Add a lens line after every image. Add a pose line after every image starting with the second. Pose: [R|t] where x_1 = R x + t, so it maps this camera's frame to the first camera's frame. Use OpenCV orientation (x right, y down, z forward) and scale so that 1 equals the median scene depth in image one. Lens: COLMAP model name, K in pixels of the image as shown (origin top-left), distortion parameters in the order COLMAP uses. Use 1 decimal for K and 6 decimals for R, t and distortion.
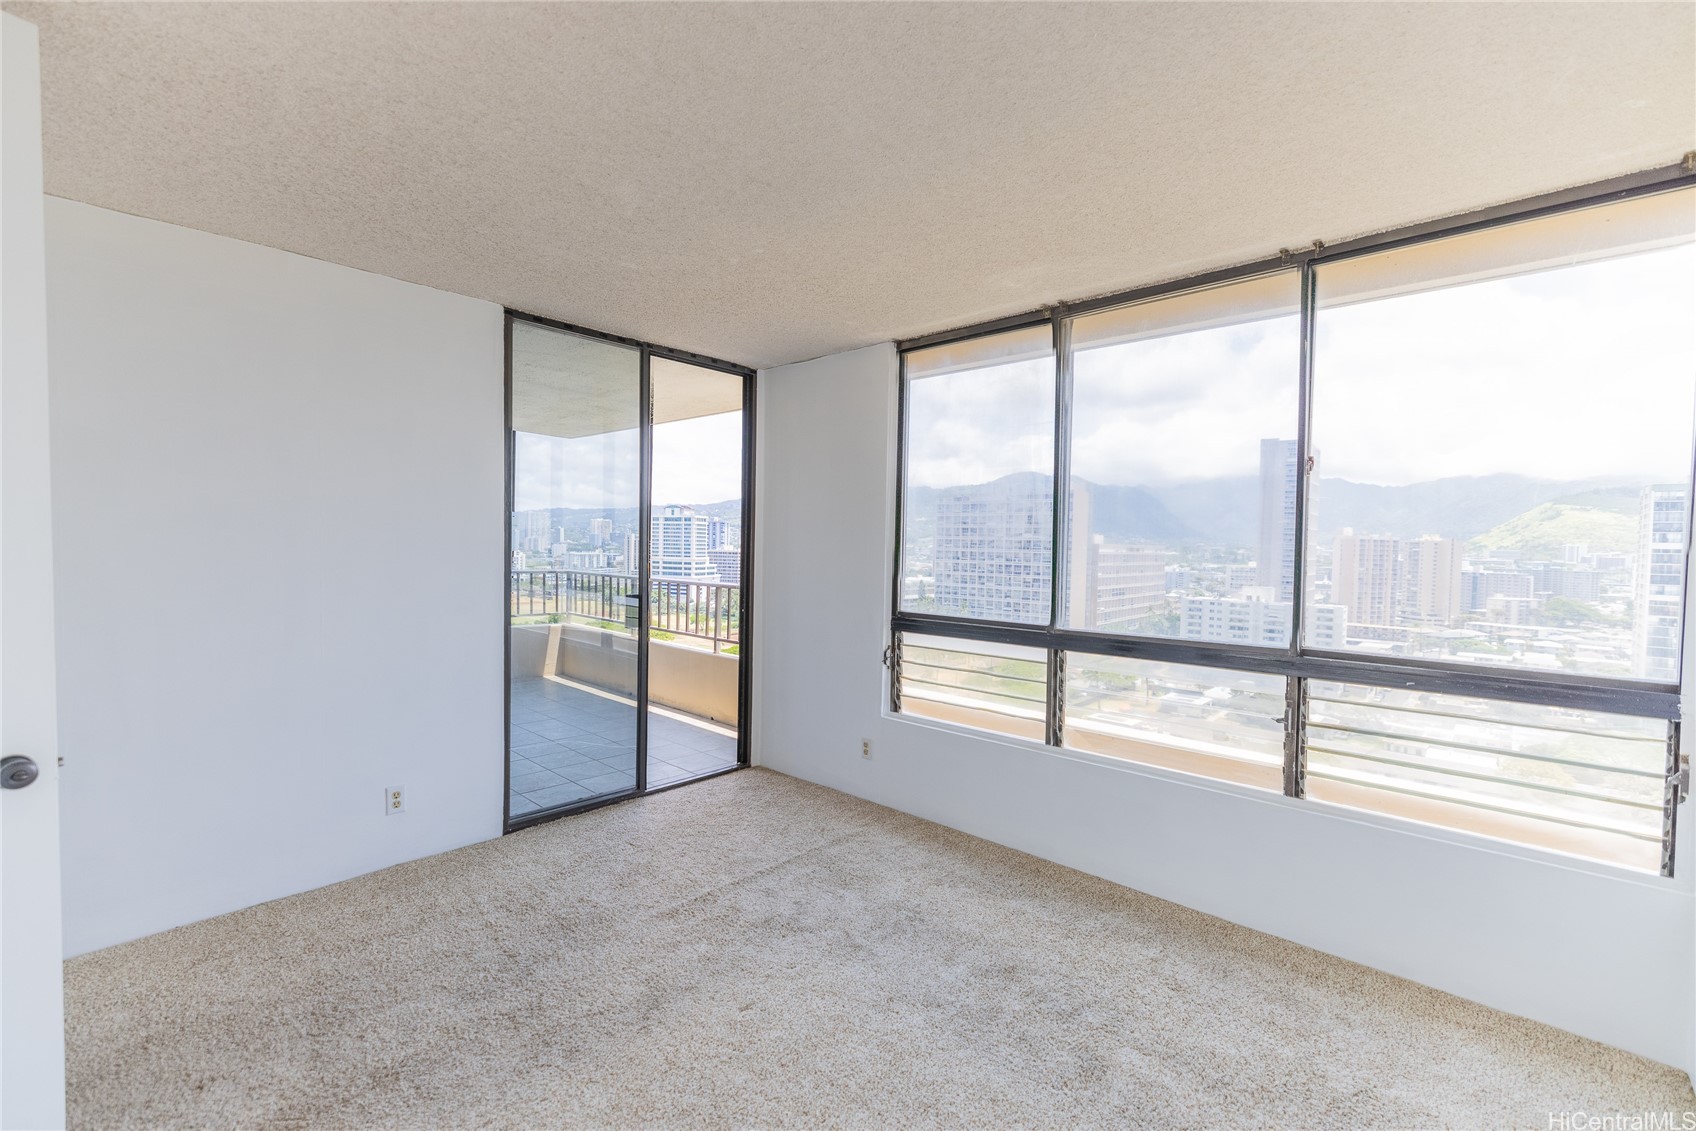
lens RADIAL K [[723.7, 0, 844.0], [0, 723.7, 563.2], [0, 0, 1]] dist [0.008797, 0.001023]
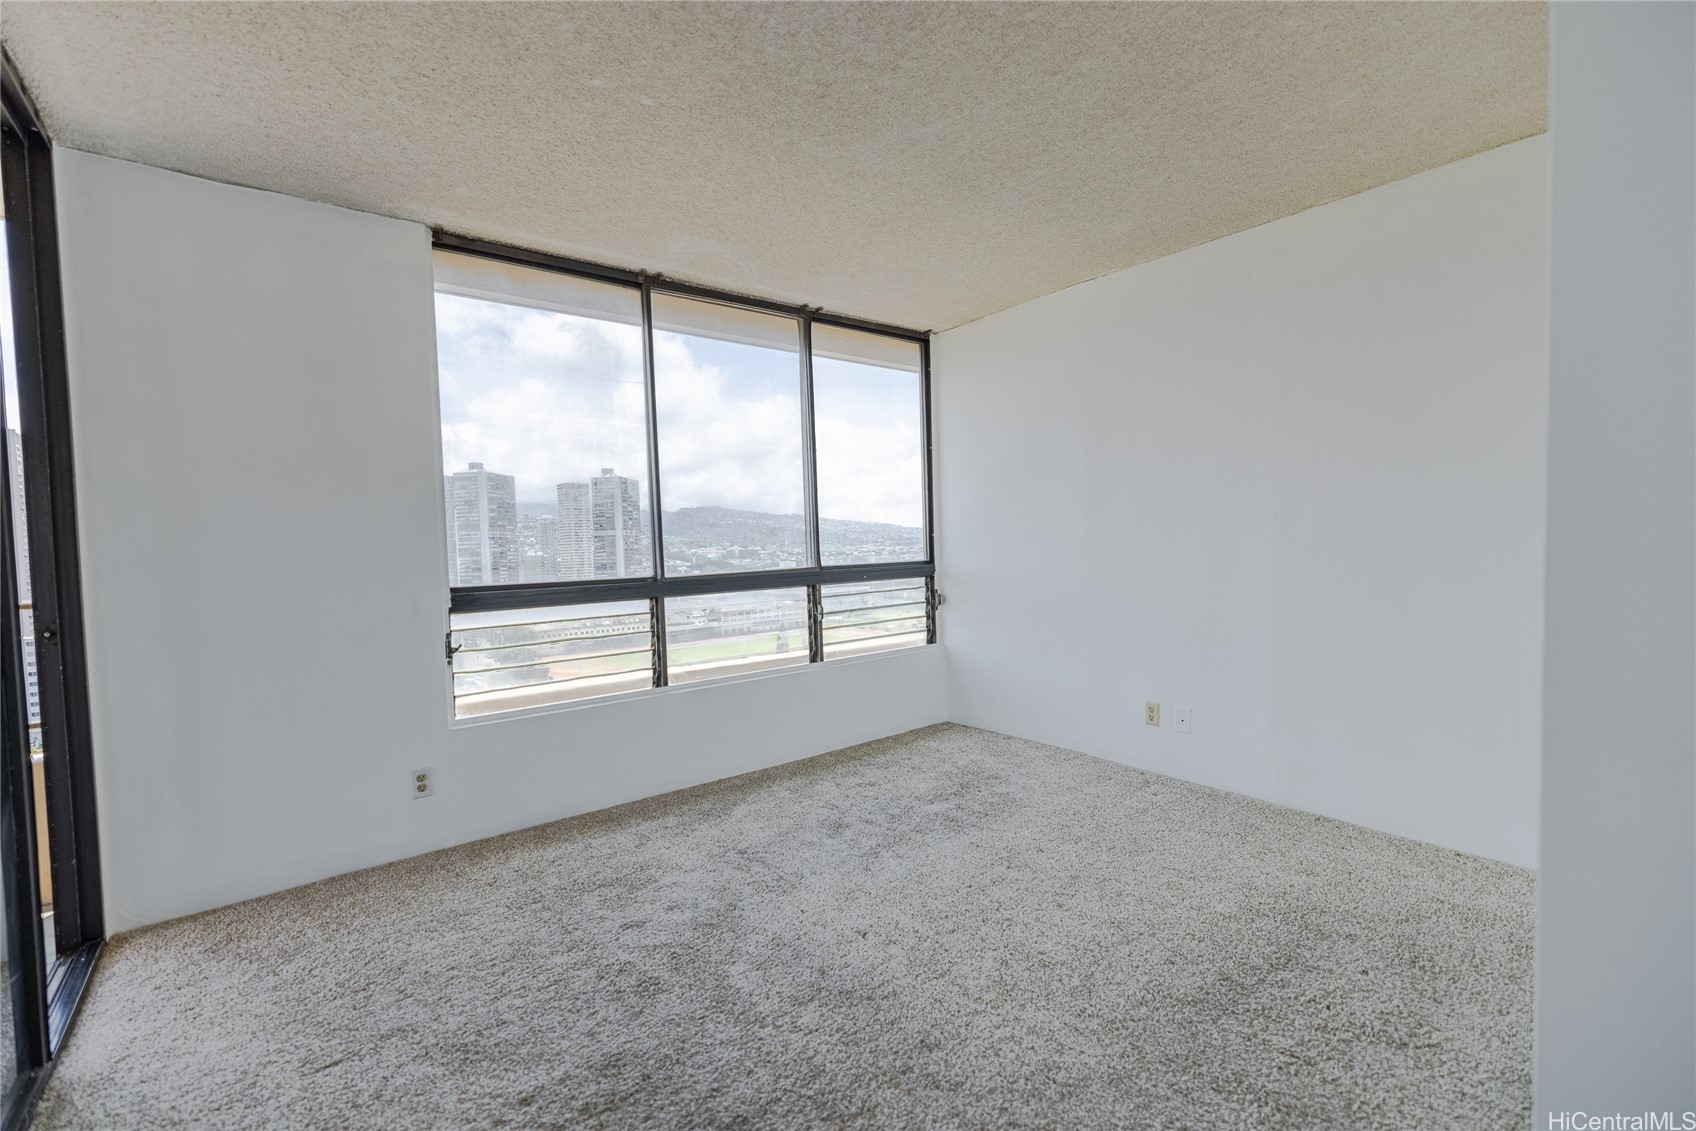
lens RADIAL K [[723.7, 0, 823.1], [0, 723.7, 575.3], [0, 0, 1]] dist [0.008797, 0.001023]
pose [[0.178271, -0.062430, 0.981999, -0.675055], [0.062435, 0.996692, 0.052030, 0.042024], [-0.981999, 0.052036, 0.181579, 0.529485]]
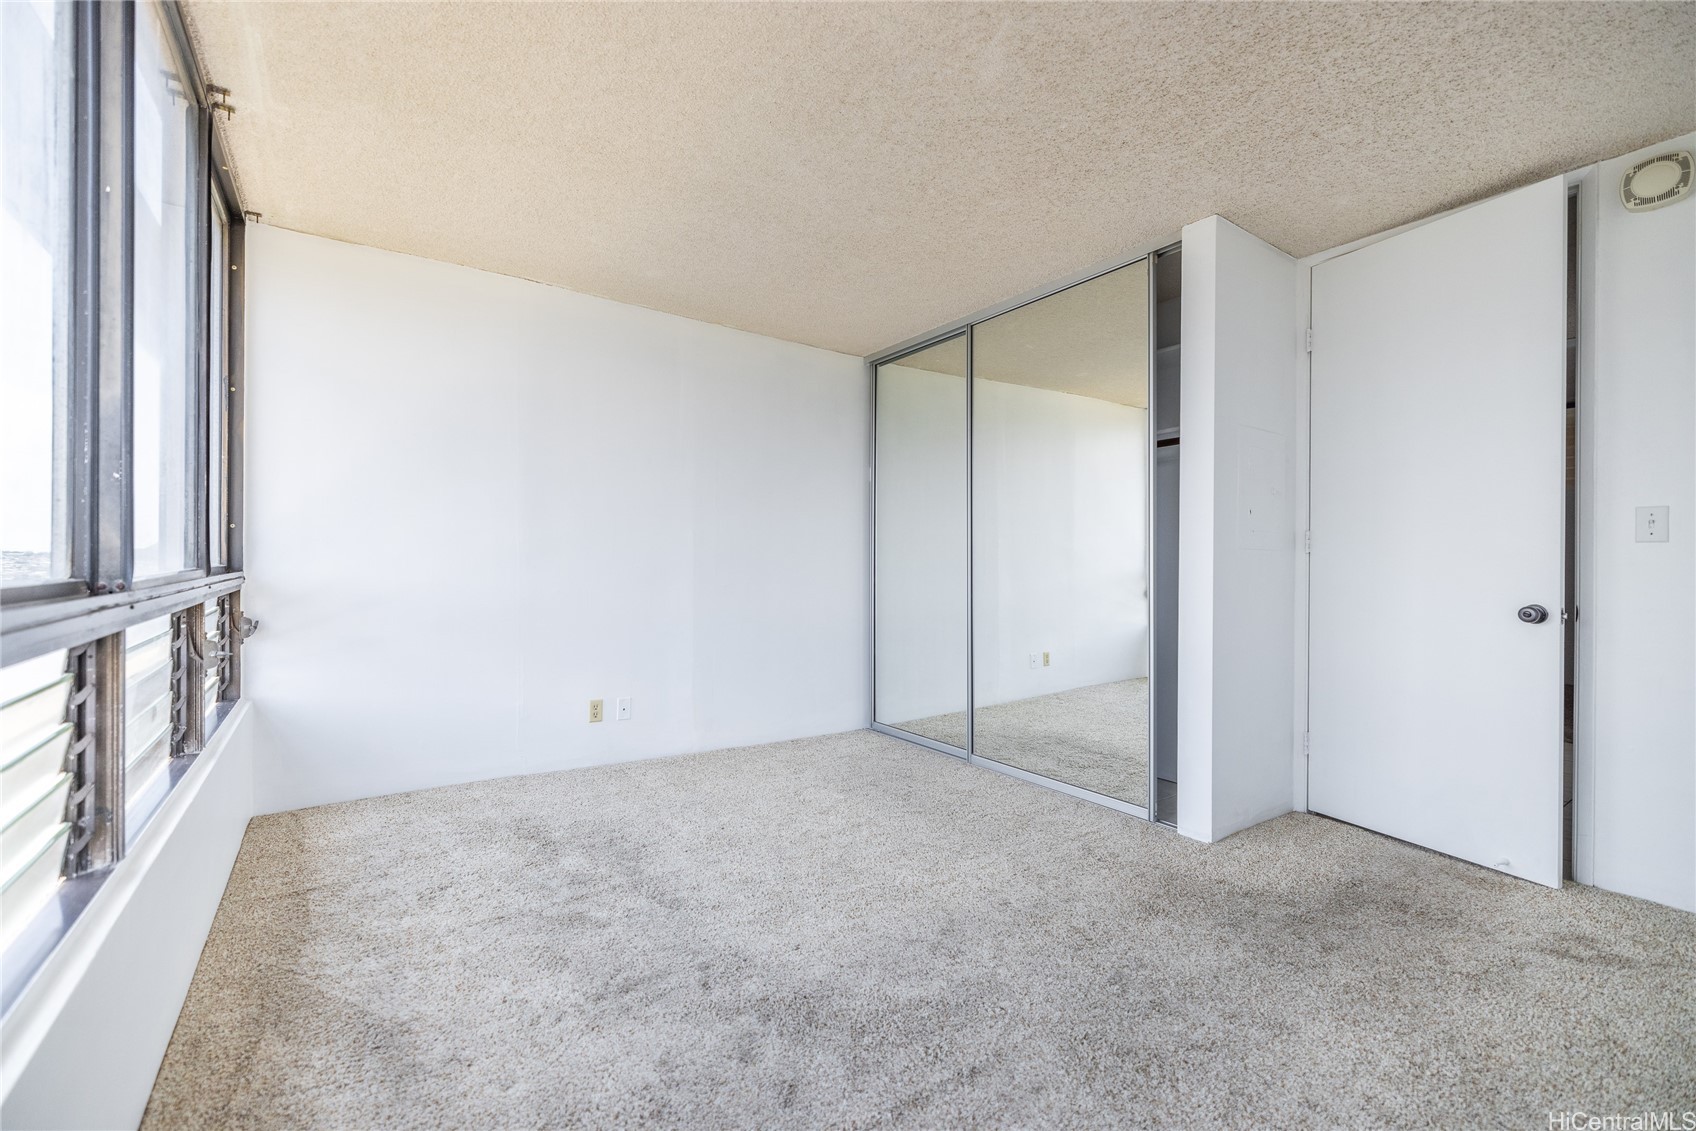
lens RADIAL K [[723.7, 0, 836.1], [0, 723.7, 563.4], [0, 0, 1]] dist [0.008797, 0.001023]
pose [[-0.974513, -0.026869, 0.222716, -0.200566], [-0.019931, 0.999245, 0.033342, 0.052288], [-0.223444, 0.028053, -0.974313, 1.233192]]
